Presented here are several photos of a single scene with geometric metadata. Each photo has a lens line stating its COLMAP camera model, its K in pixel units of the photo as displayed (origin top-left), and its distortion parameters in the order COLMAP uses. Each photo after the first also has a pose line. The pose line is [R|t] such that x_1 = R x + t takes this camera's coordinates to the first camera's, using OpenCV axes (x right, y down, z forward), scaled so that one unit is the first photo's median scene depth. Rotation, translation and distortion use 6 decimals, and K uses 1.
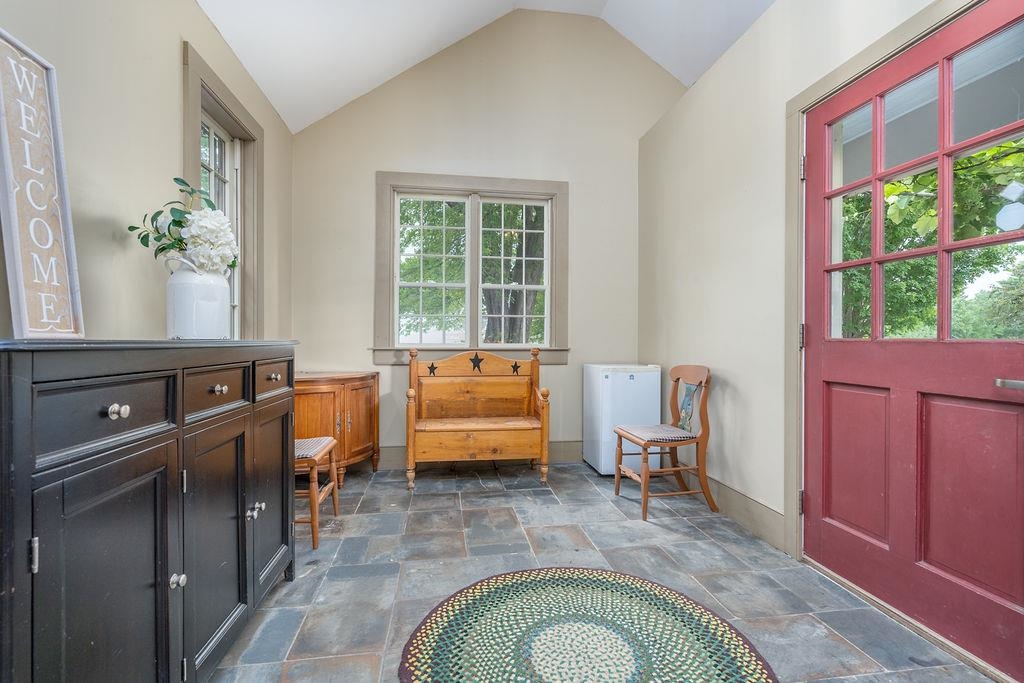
lens RADIAL K [[506.3, 0, 512.0], [0, 506.3, 341.5], [0, 0, 1]] dist [-0.002403, -0.000477]
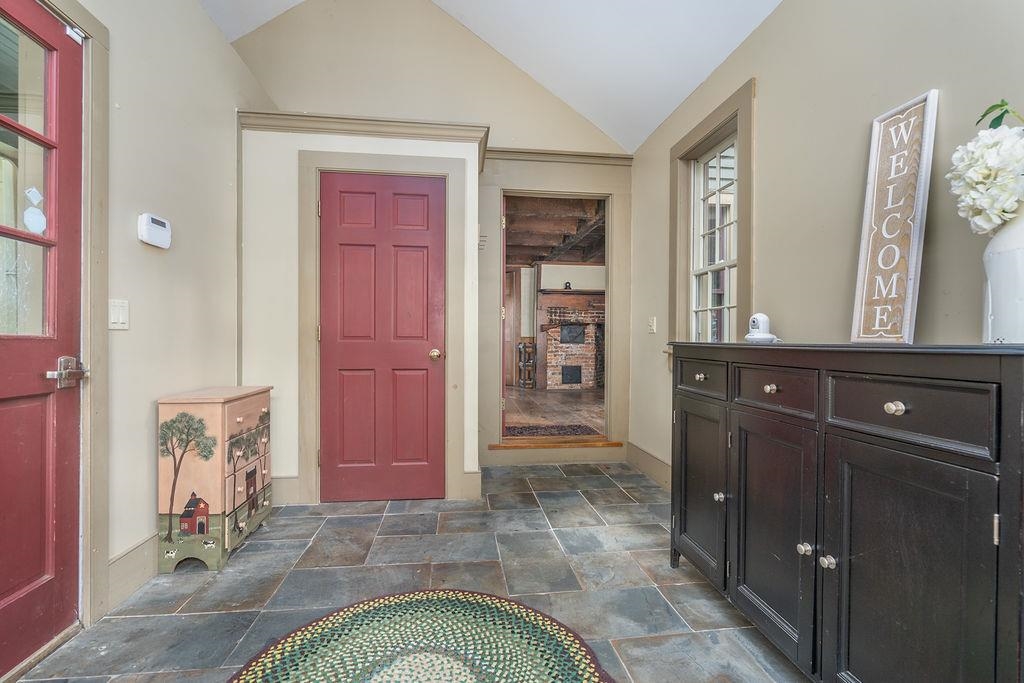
lens RADIAL K [[506.3, 0, 512.0], [0, 506.3, 341.5], [0, 0, 1]] dist [-0.002403, -0.000477]
pose [[-0.998596, -0.009792, 0.052050, -0.083761], [-0.009274, 0.999905, 0.010169, -0.012848], [-0.052144, 0.009672, -0.998593, 2.254659]]
